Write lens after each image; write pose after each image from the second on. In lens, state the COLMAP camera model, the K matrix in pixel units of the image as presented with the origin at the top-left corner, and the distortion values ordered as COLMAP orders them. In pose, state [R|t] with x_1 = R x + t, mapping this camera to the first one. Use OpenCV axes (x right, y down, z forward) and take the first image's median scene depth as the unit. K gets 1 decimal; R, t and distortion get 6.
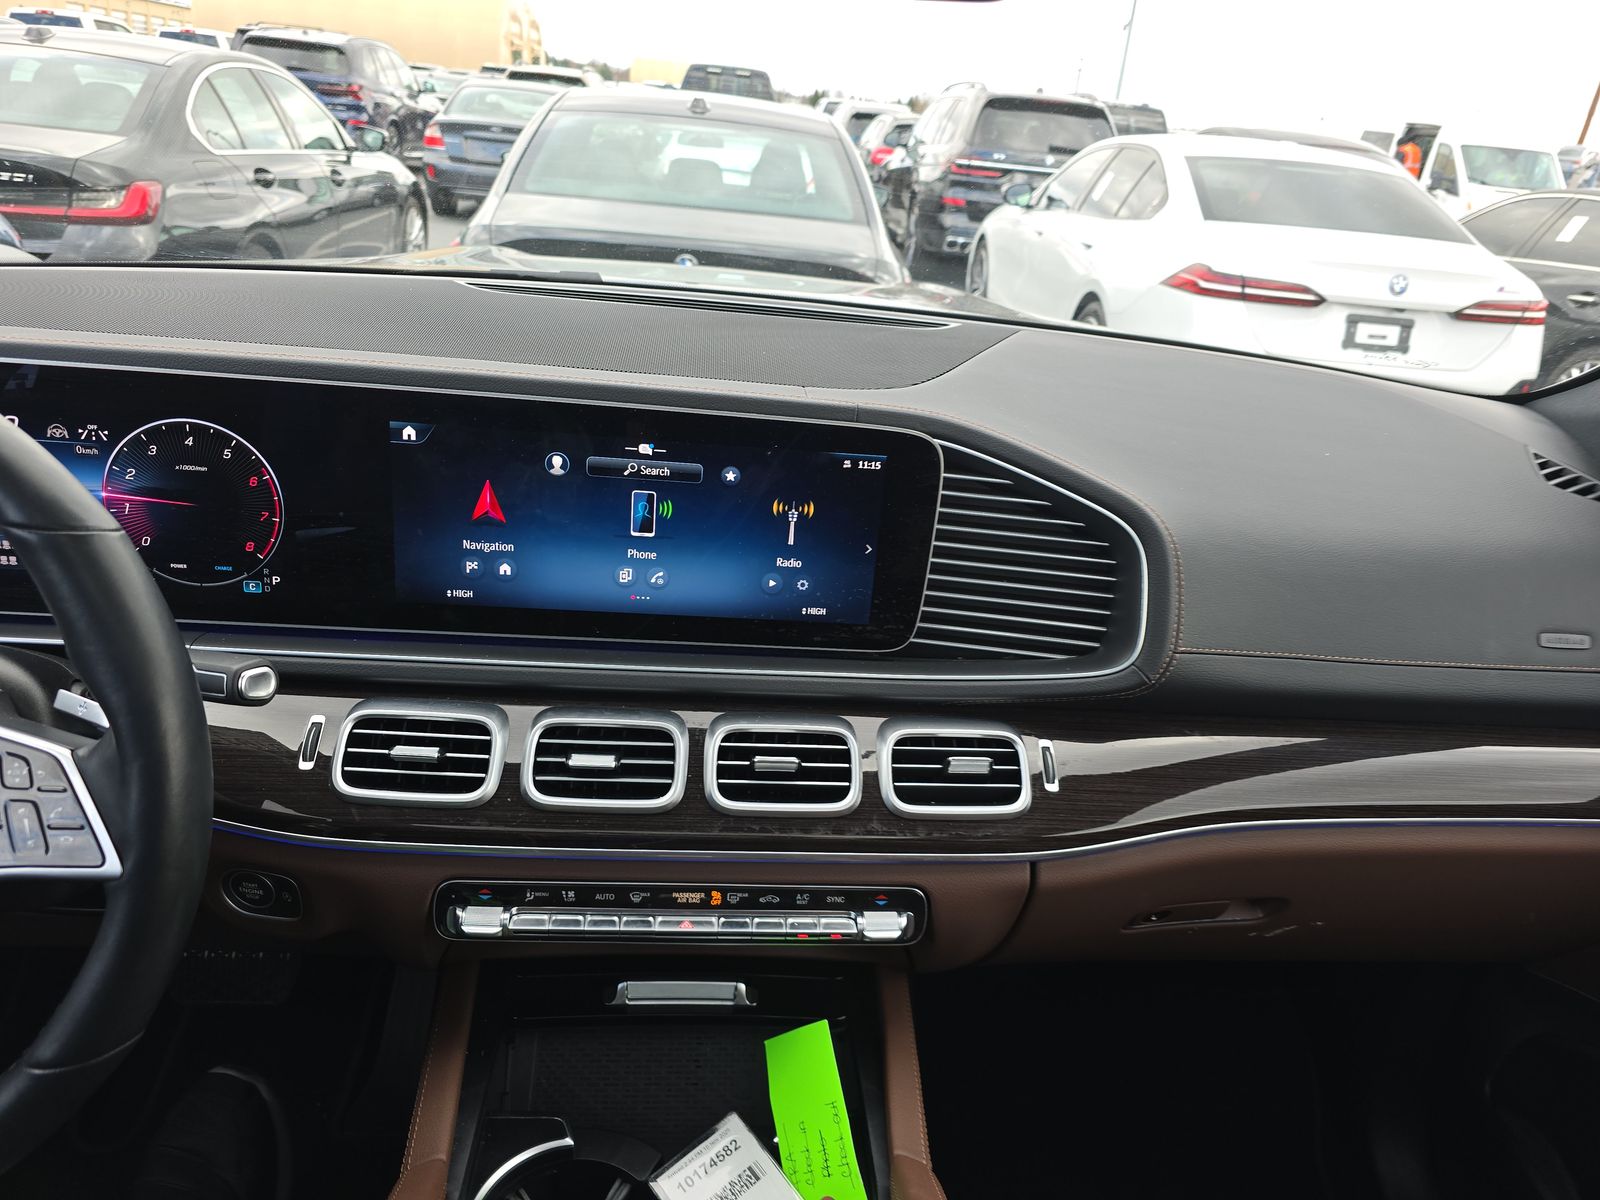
lens RADIAL K [[1068.2, 0, 800.0], [0, 1068.2, 600.0], [0, 0, 1]] dist [0.024849, -0.038656]
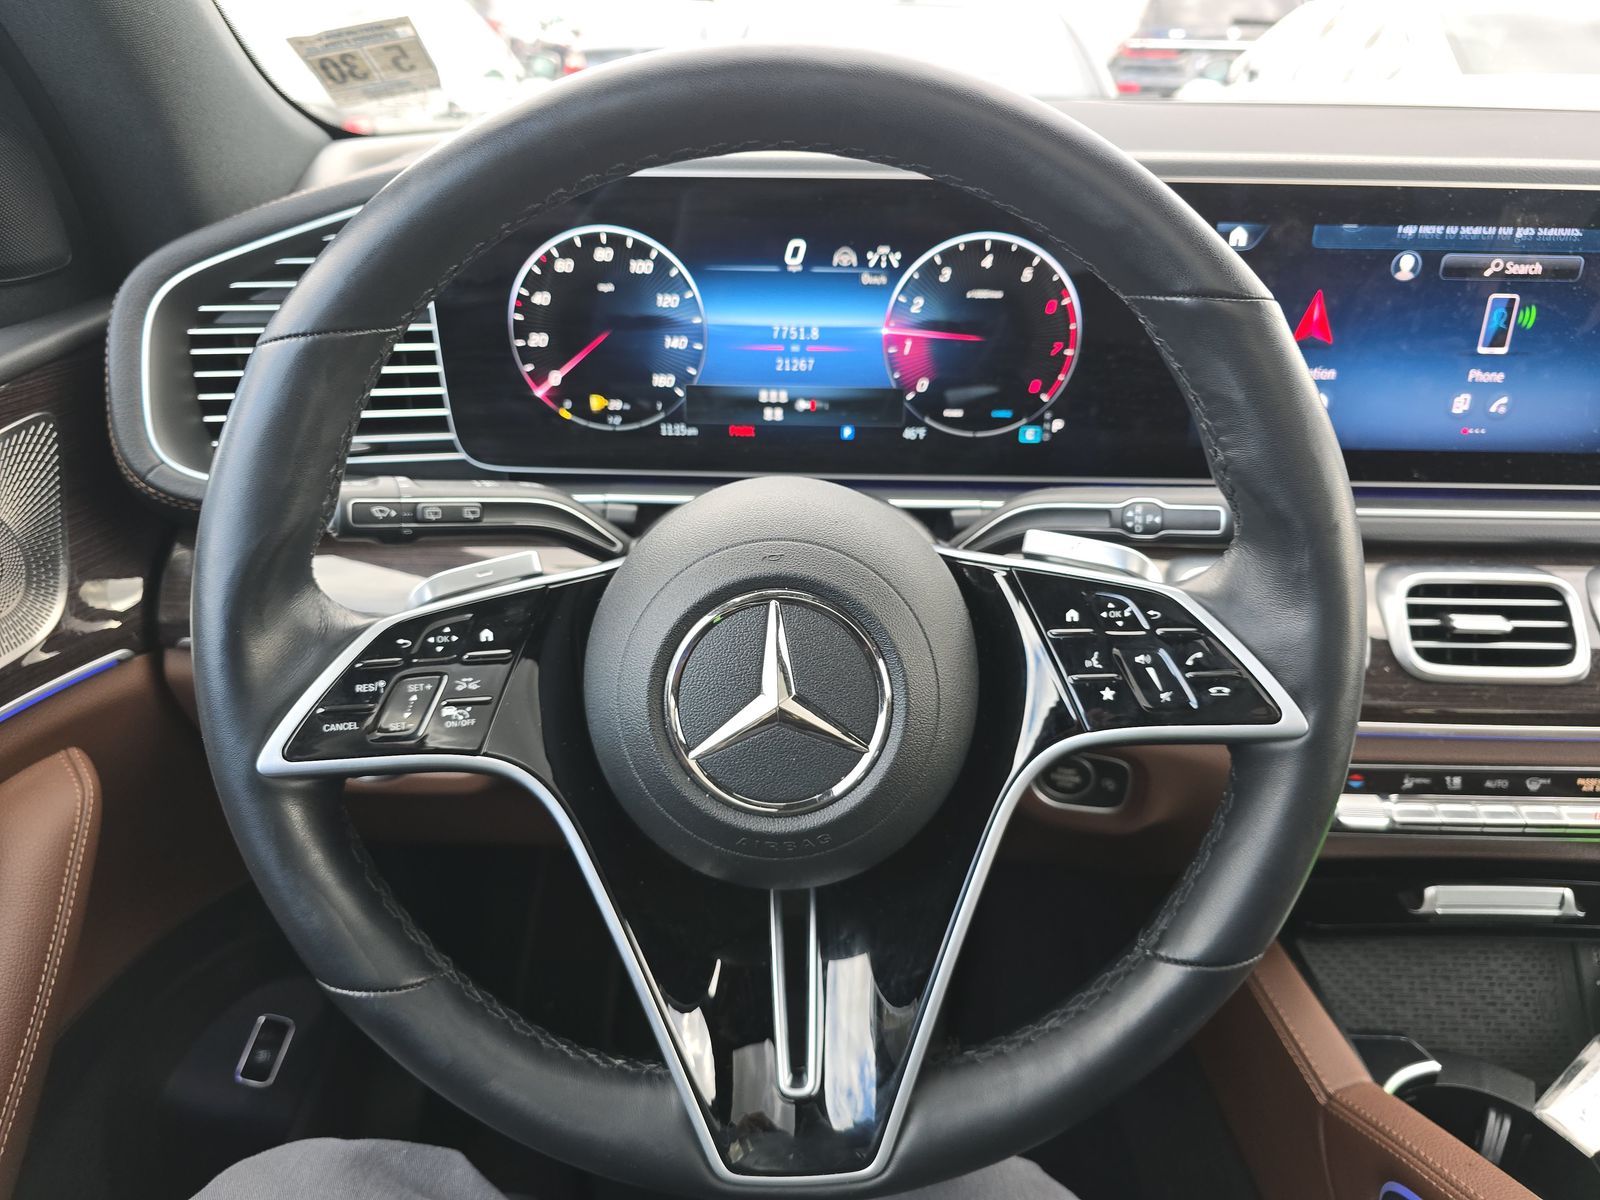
lens RADIAL K [[1076.8, 0, 825.3], [0, 1076.8, 596.6], [0, 0, 1]] dist [0.045099, -0.058589]
pose [[0.991210, -0.025648, -0.129787, -0.584763], [0.034037, 0.997443, 0.062836, 0.060236], [0.127843, -0.066702, 0.989549, 0.104754]]
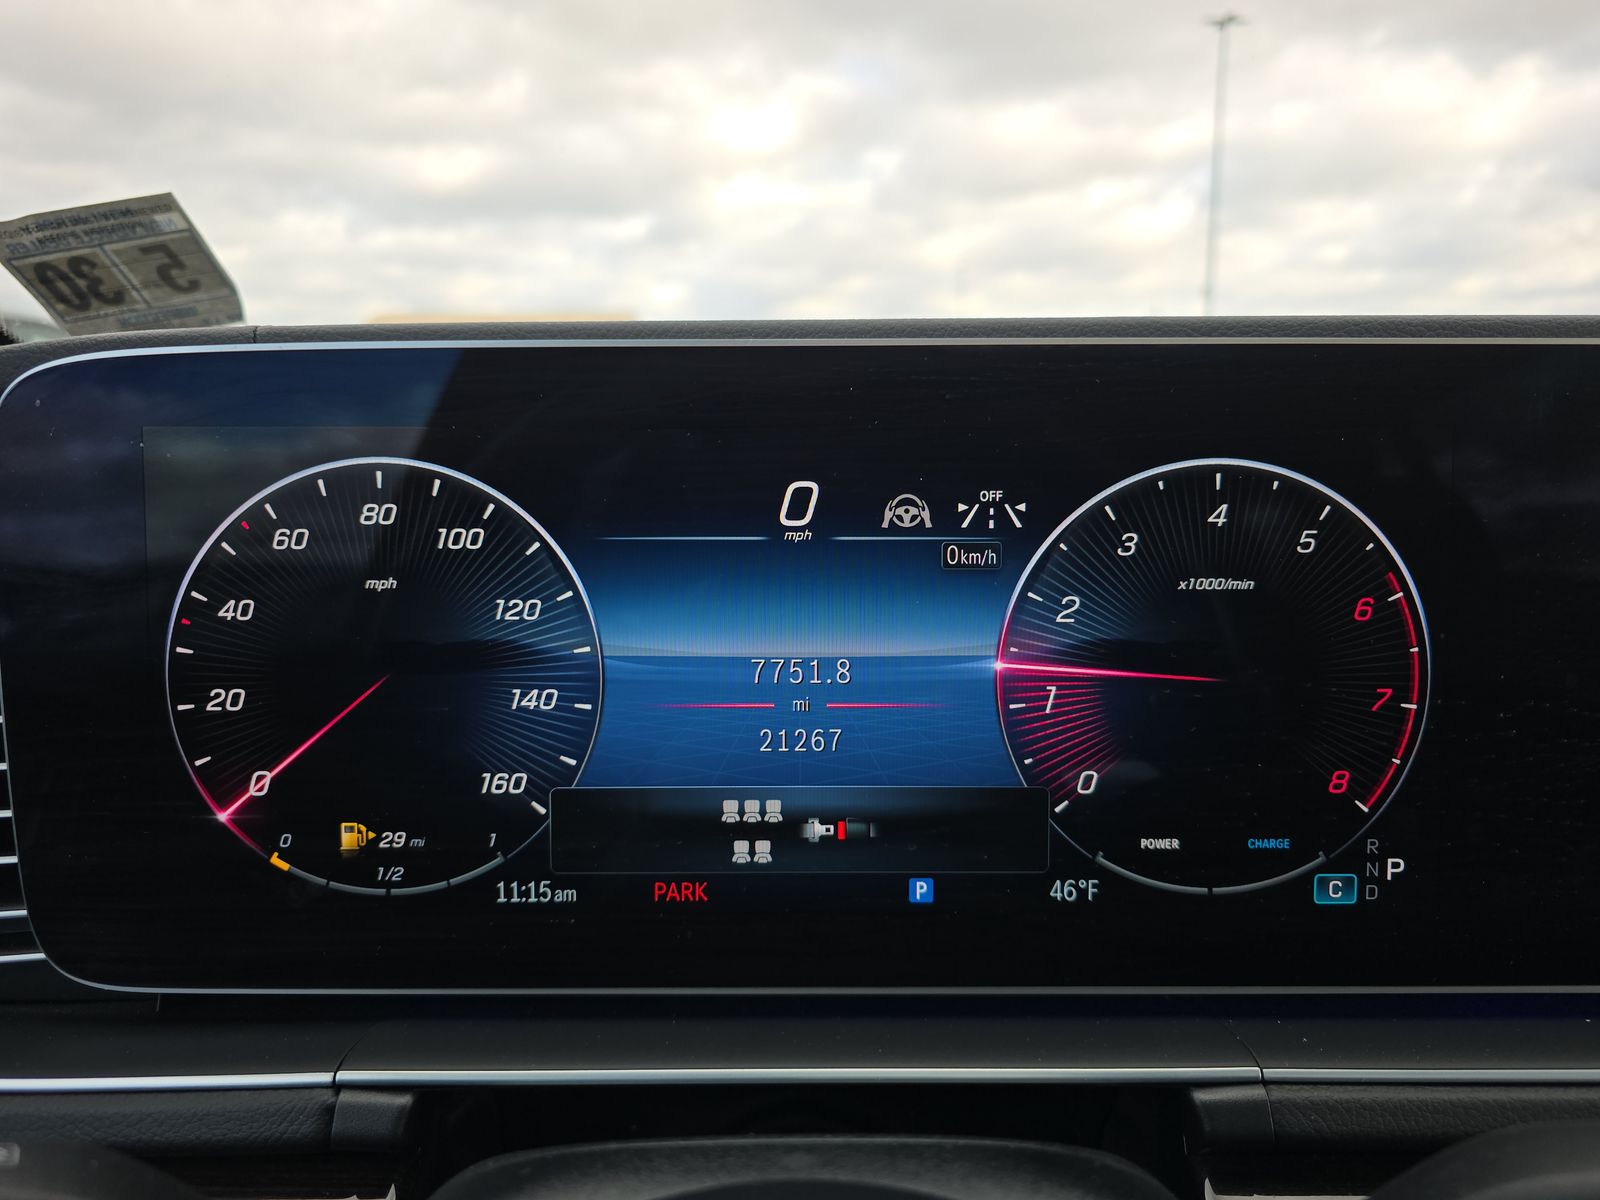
lens RADIAL K [[1076.8, 0, 825.3], [0, 1076.8, 596.6], [0, 0, 1]] dist [0.045099, -0.058589]
pose [[0.990819, -0.081186, -0.108101, -0.663159], [0.052208, 0.967357, -0.247981, -0.027732], [0.124705, 0.240061, 0.962715, 0.598000]]
